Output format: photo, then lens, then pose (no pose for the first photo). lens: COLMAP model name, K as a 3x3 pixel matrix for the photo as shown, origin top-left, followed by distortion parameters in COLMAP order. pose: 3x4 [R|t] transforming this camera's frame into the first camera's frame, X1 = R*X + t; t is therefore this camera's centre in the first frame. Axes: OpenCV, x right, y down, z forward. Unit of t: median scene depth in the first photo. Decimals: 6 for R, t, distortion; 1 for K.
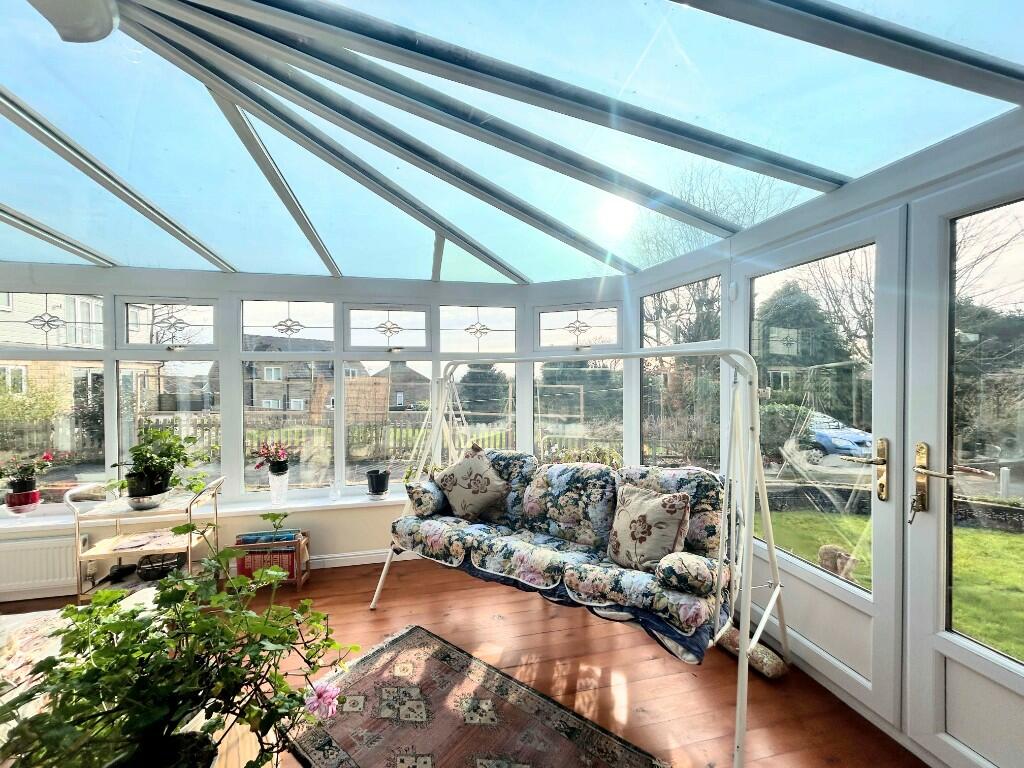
lens RADIAL K [[409.1, 0, 513.8], [0, 409.1, 382.8], [0, 0, 1]] dist [-0.004028, 0.000135]
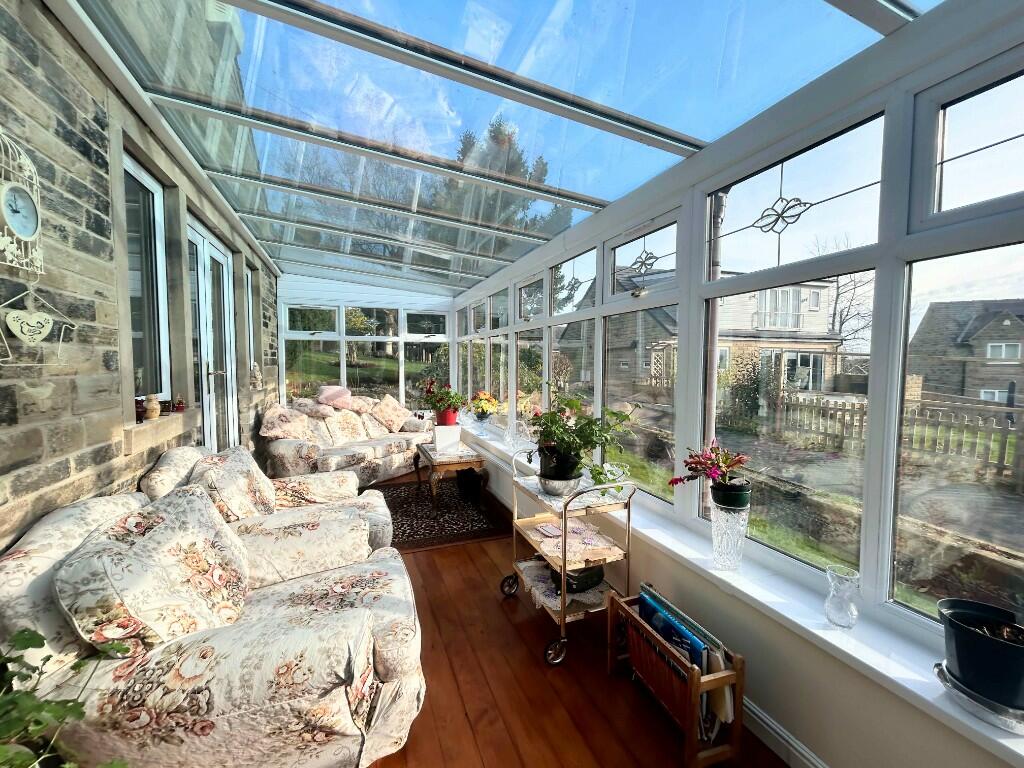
lens RADIAL K [[409.1, 0, 514.8], [0, 409.1, 385.5], [0, 0, 1]] dist [-0.004028, 0.000135]
pose [[0.134121, 0.060748, -0.989101, -0.101582], [-0.014909, 0.998130, 0.059281, 0.037733], [0.990853, 0.006796, 0.134776, 0.608201]]
